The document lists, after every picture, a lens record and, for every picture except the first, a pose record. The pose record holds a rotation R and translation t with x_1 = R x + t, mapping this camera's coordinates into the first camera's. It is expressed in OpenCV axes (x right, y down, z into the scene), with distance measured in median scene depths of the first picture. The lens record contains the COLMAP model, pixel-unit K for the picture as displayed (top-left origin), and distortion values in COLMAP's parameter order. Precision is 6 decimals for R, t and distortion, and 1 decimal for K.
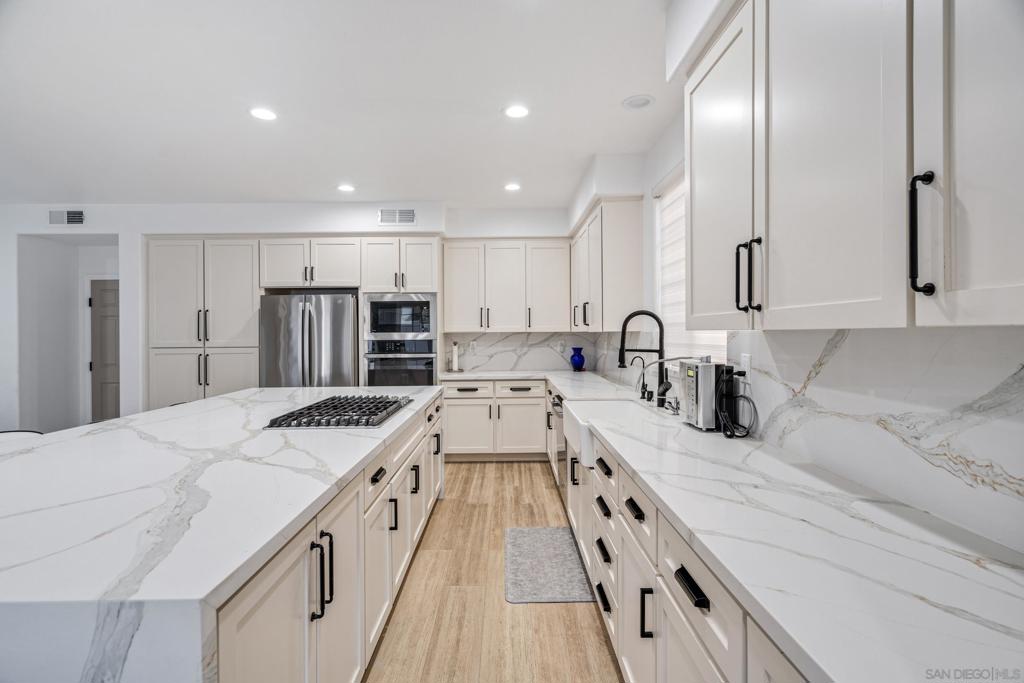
lens RADIAL K [[468.8, 0, 518.5], [0, 468.8, 329.8], [0, 0, 1]] dist [-0.002202, 0.002049]
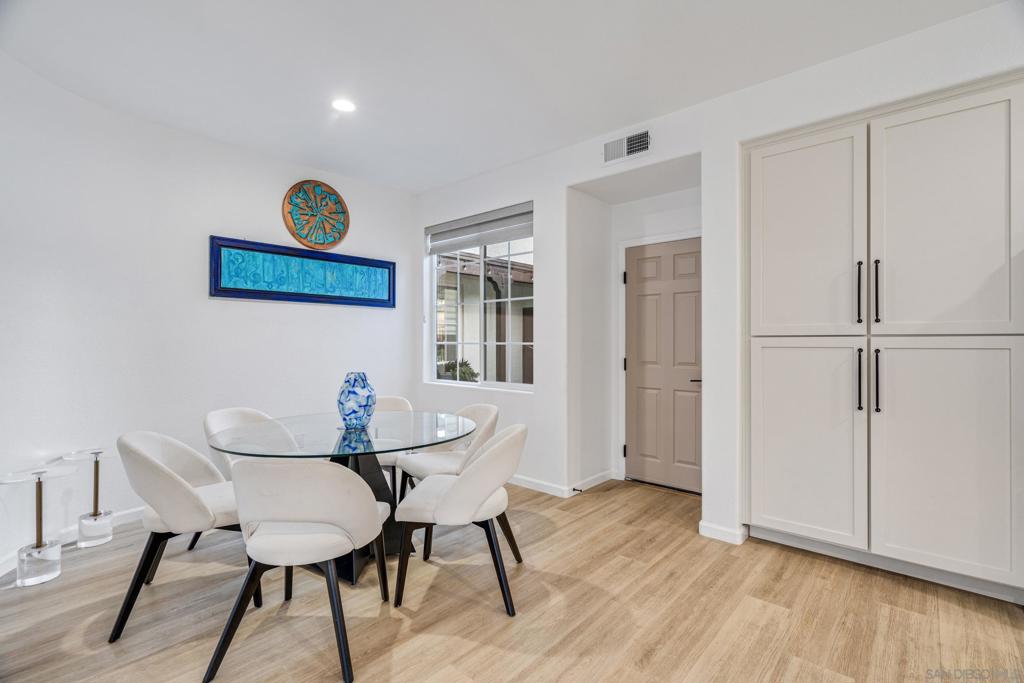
lens RADIAL K [[468.8, 0, 514.9], [0, 468.8, 336.6], [0, 0, 1]] dist [-0.002202, 0.002049]
pose [[0.747181, 0.001328, -0.664620, -0.713613], [-0.003638, 0.999991, -0.002092, 0.047349], [0.664611, 0.003981, 0.747179, 0.429166]]
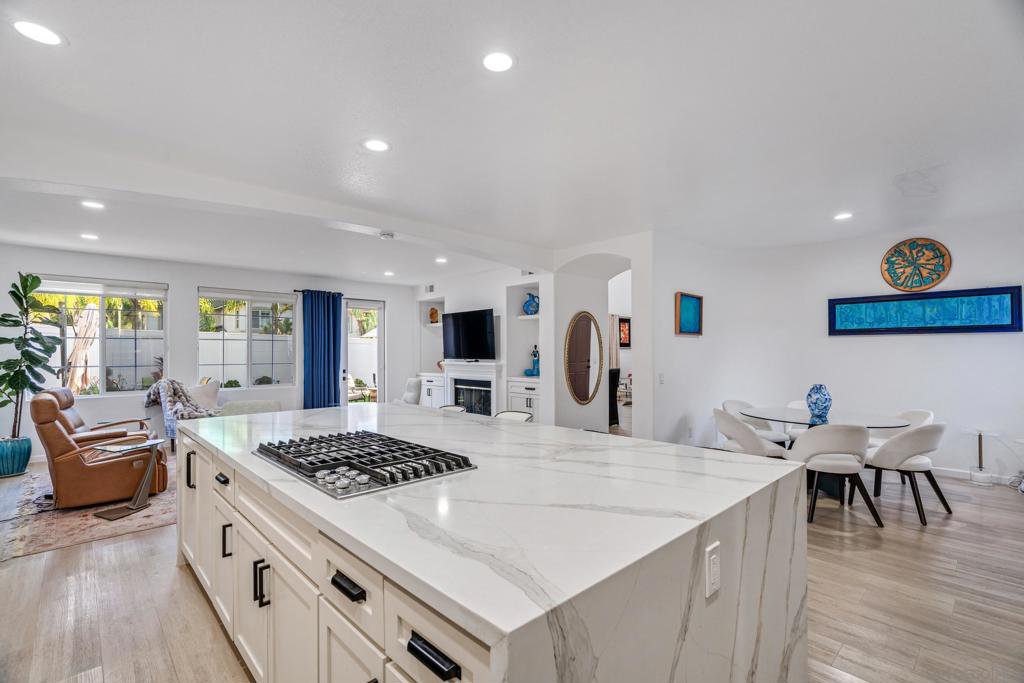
lens RADIAL K [[468.8, 0, 510.9], [0, 468.8, 346.2], [0, 0, 1]] dist [-0.002202, 0.002049]
pose [[-0.730722, 0.005626, -0.682652, -0.023901], [0.014799, 0.999862, -0.007601, 0.003343], [0.682515, -0.015657, -0.730704, 1.065153]]
